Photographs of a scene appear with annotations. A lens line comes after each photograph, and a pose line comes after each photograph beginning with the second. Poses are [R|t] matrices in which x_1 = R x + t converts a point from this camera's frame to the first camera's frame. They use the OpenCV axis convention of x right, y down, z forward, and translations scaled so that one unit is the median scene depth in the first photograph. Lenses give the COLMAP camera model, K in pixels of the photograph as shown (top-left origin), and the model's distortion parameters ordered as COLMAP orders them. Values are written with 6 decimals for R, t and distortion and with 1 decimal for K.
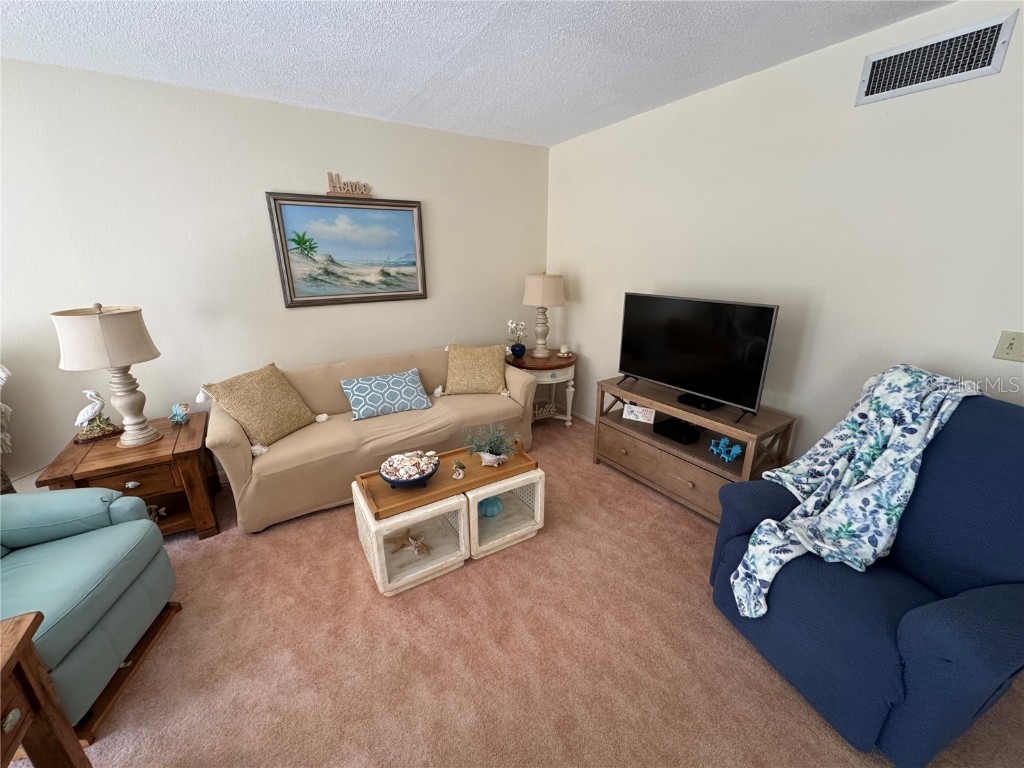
lens RADIAL K [[408.5, 0, 510.9], [0, 408.5, 384.5], [0, 0, 1]] dist [-0.001076, 0.000084]
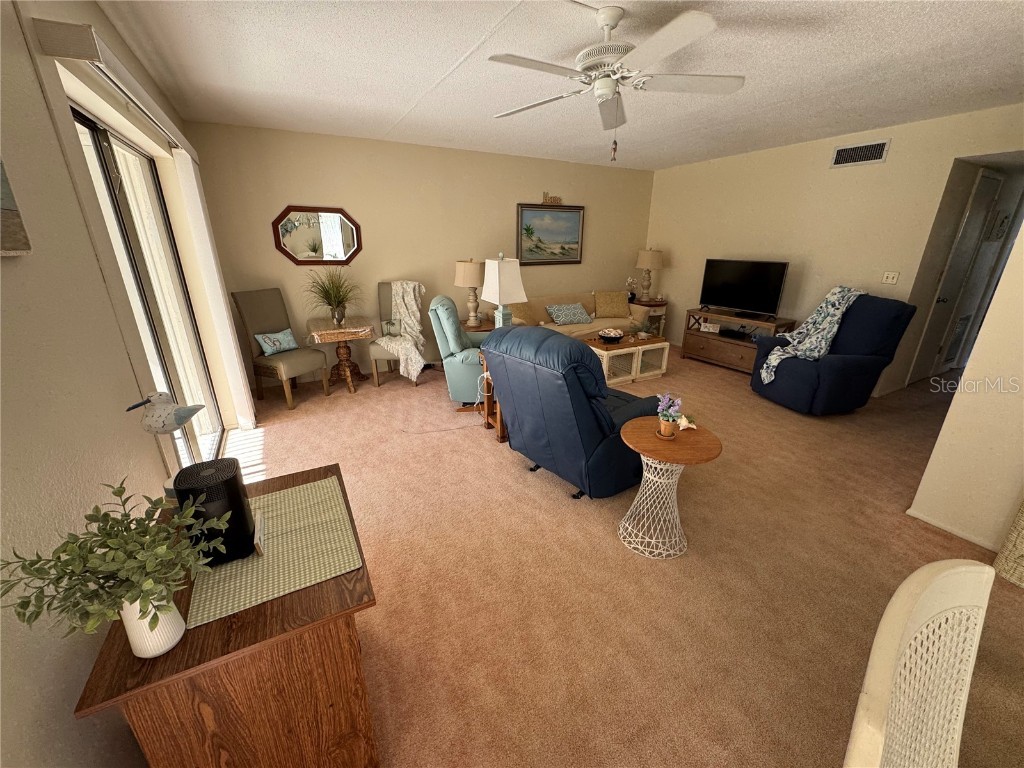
lens RADIAL K [[408.5, 0, 511.5], [0, 408.5, 385.0], [0, 0, 1]] dist [-0.001076, 0.000084]
pose [[0.997951, 0.027268, -0.057879, -0.475655], [-0.025277, 0.999072, 0.034862, 0.300581], [0.058776, -0.033327, 0.997715, -0.904188]]
